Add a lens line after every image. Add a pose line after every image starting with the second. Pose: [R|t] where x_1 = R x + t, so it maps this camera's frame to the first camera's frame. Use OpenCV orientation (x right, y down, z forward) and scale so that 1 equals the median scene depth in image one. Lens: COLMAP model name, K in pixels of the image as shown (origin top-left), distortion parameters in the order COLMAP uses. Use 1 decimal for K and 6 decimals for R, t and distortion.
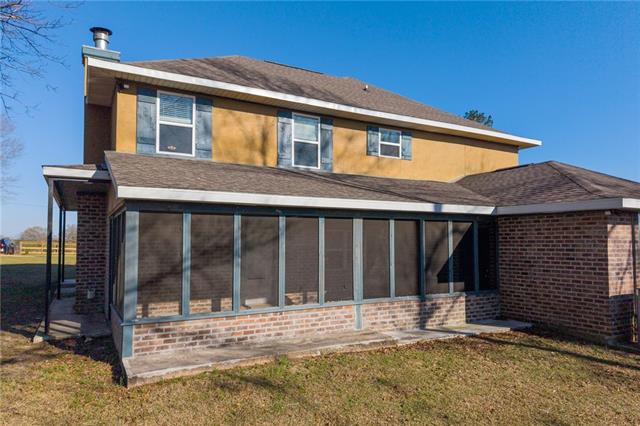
lens RADIAL K [[428.1, 0, 319.4], [0, 428.1, 215.1], [0, 0, 1]] dist [-0.008468, -0.003556]
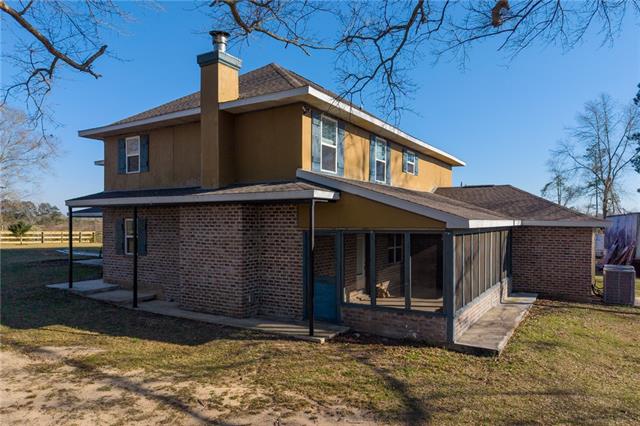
lens RADIAL K [[428.1, 0, 319.6], [0, 428.1, 214.6], [0, 0, 1]] dist [-0.008468, -0.003556]
pose [[0.872545, 0.008523, 0.488460, -0.891850], [-0.035513, 0.998309, 0.046017, -0.077671], [-0.487242, -0.057498, 0.871372, 0.007060]]
